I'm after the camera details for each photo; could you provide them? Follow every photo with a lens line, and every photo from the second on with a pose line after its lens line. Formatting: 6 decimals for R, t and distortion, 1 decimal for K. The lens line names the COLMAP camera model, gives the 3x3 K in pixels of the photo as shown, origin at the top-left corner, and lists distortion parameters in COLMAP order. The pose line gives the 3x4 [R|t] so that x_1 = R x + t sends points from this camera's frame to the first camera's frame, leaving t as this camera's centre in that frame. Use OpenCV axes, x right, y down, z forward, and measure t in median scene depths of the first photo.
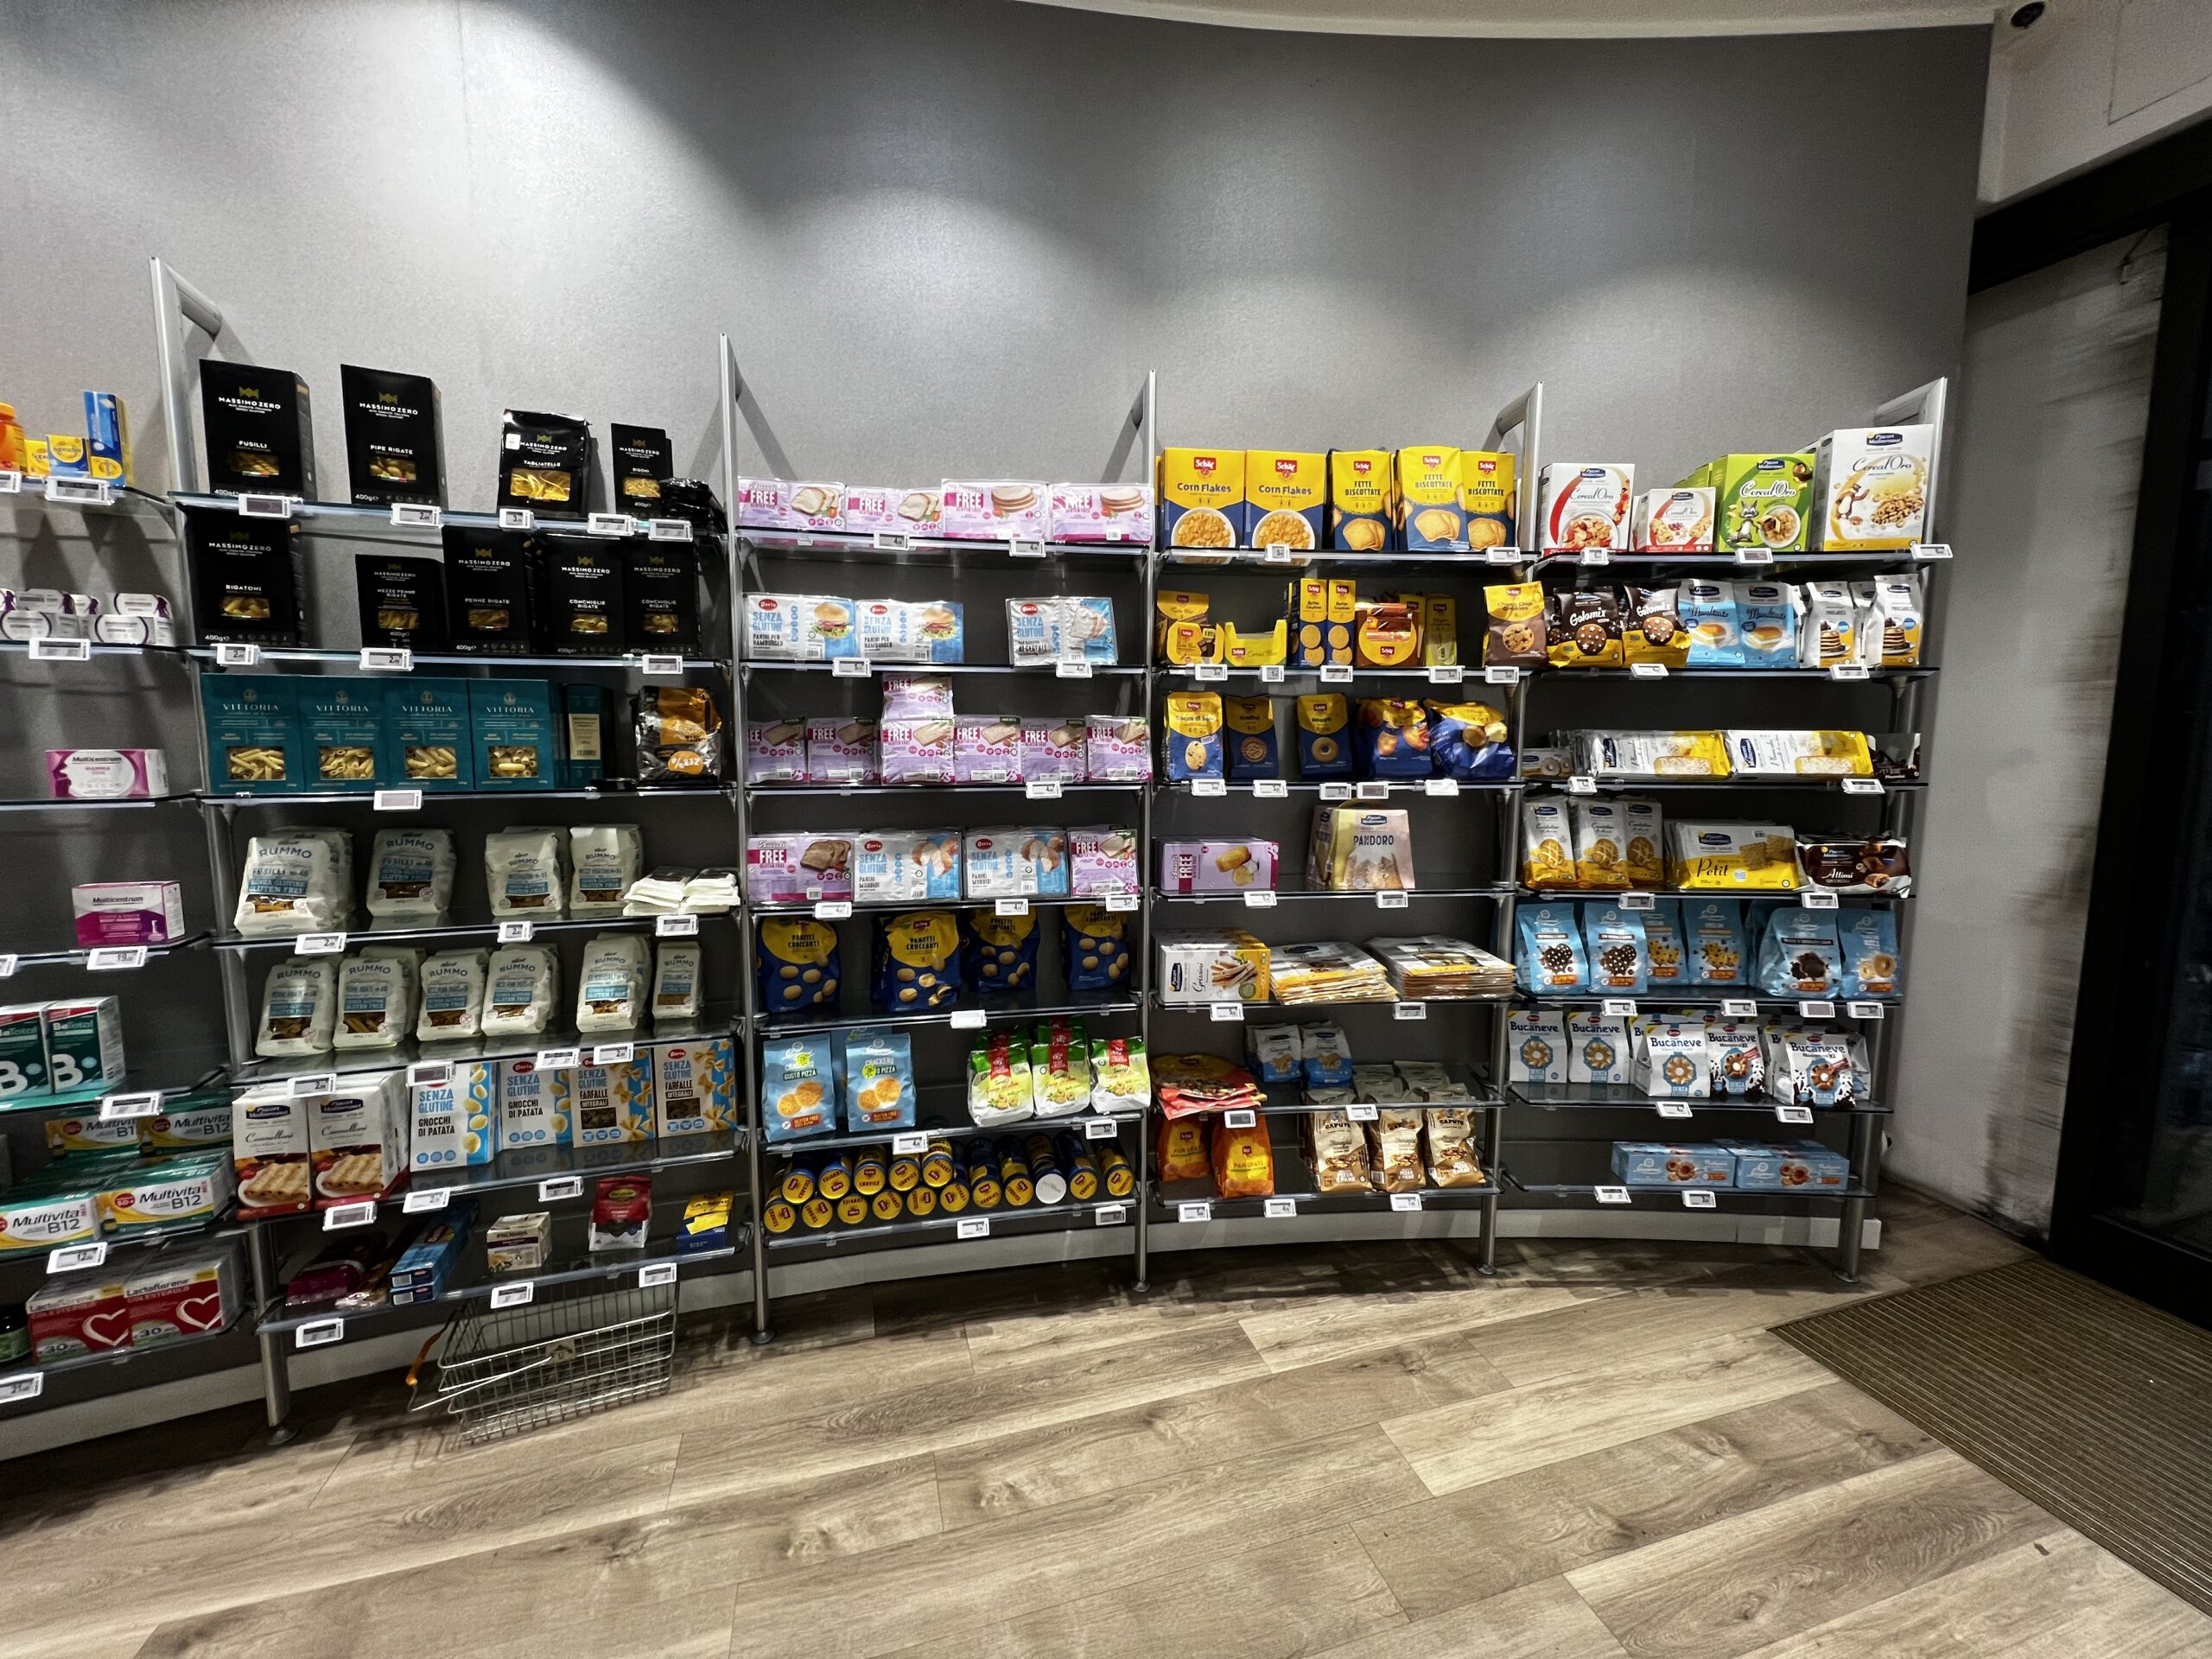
lens RADIAL K [[881.4, 0, 1064.0], [0, 881.4, 842.0], [0, 0, 1]] dist [-0.004679, 0.000557]
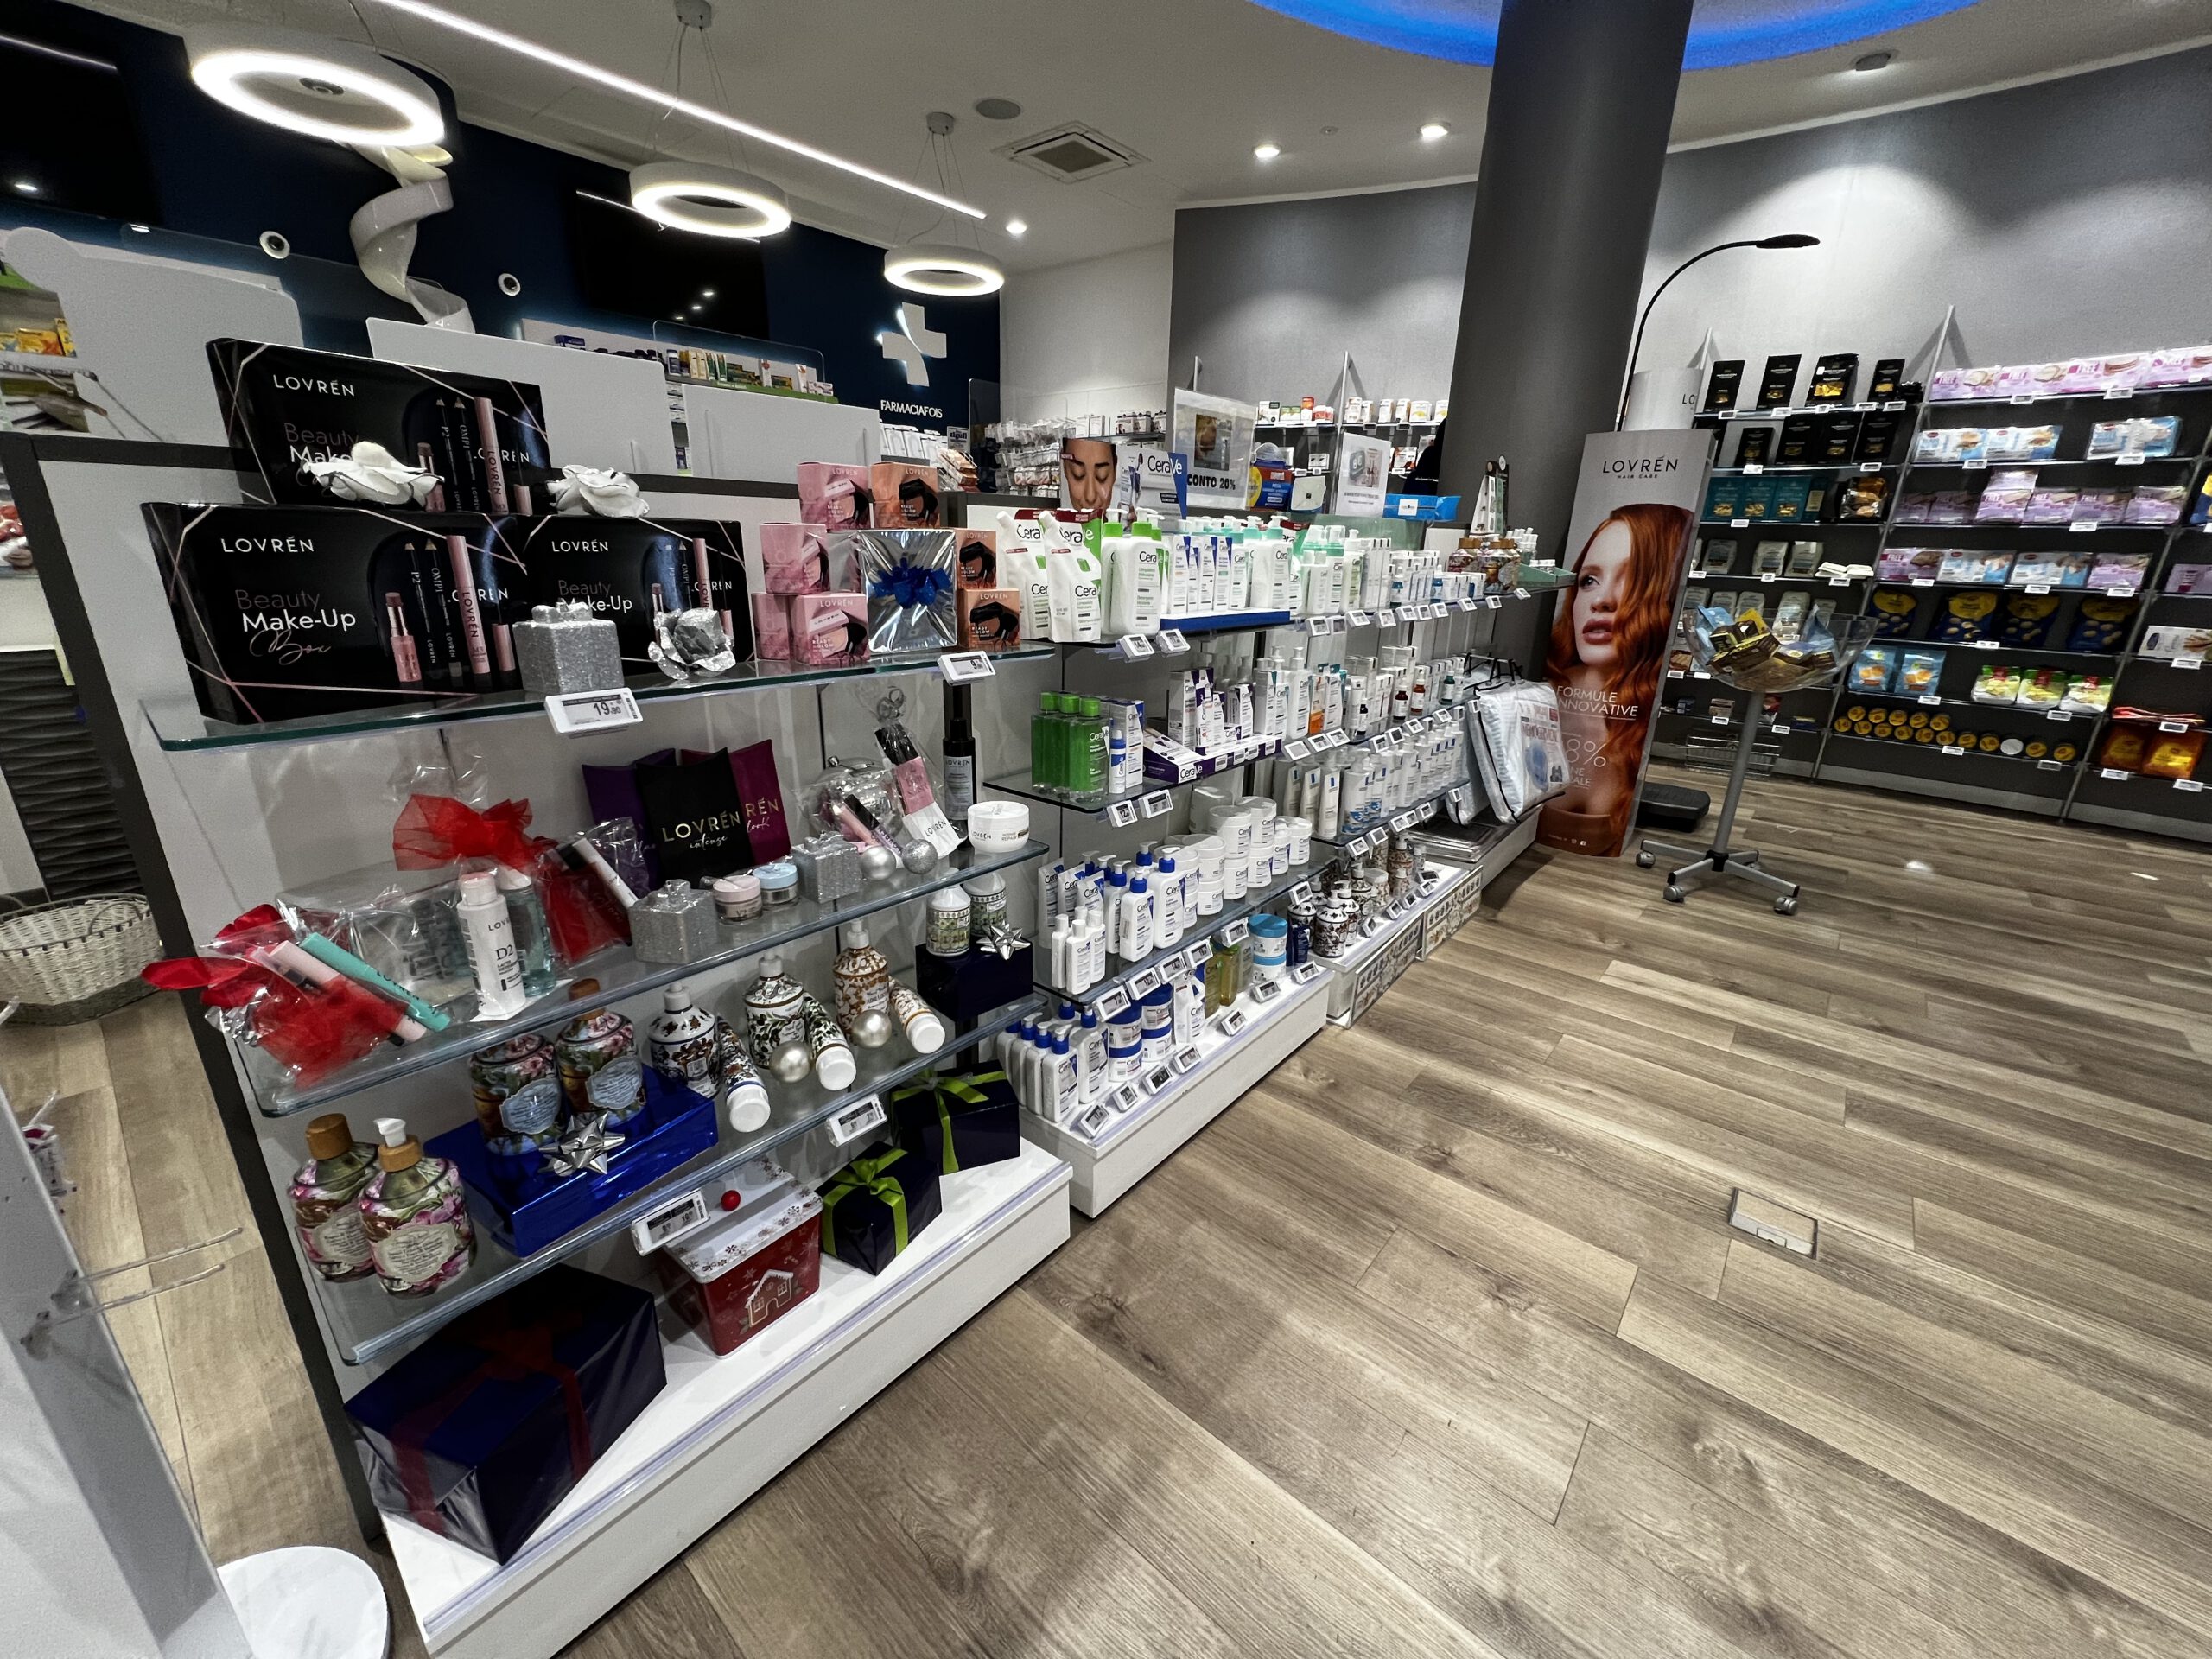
lens RADIAL K [[881.4, 0, 1106.7], [0, 881.4, 834.7], [0, 0, 1]] dist [-0.004679, 0.000557]
pose [[0.575893, 0.271623, -0.771083, 0.405587], [-0.127857, 0.961509, 0.243212, 0.391759], [0.807465, -0.041476, 0.588455, -1.868595]]
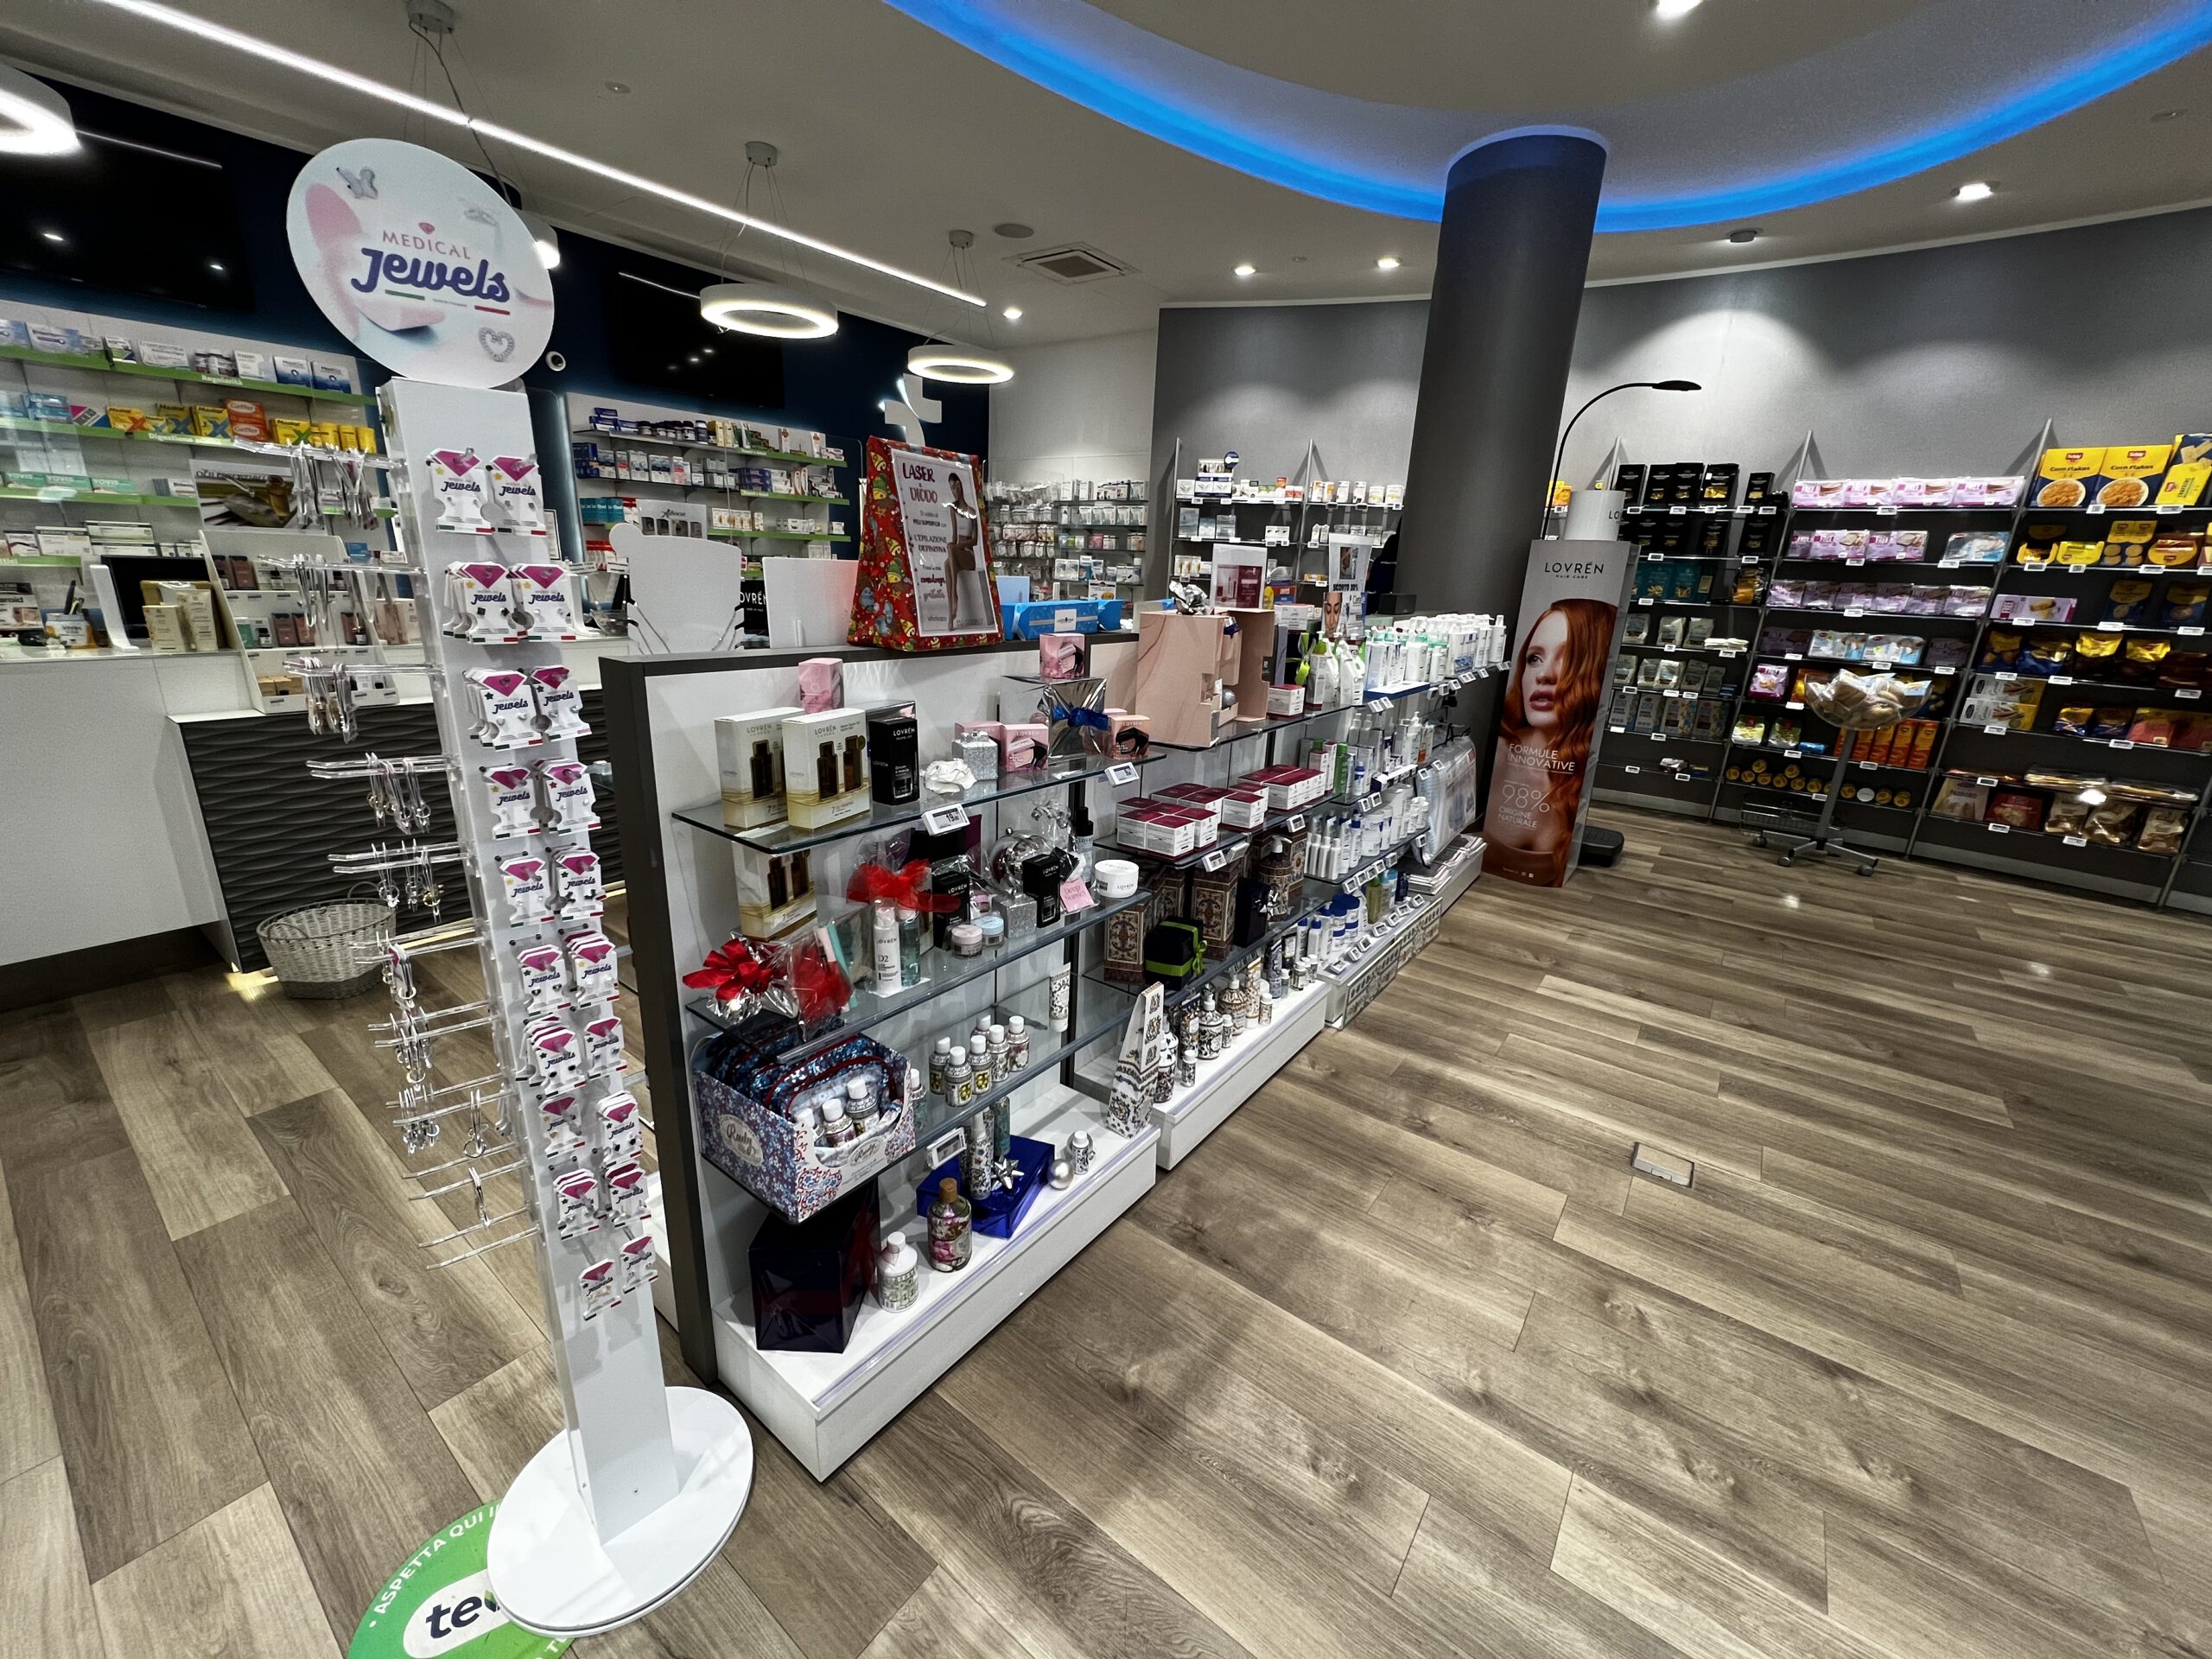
lens RADIAL K [[881.4, 0, 1107.5], [0, 881.4, 833.4], [0, 0, 1]] dist [-0.004679, 0.000557]
pose [[0.622475, 0.251325, -0.741189, 0.515069], [-0.143332, 0.967628, 0.207732, 0.319915], [0.769403, -0.023072, 0.638347, -2.151052]]
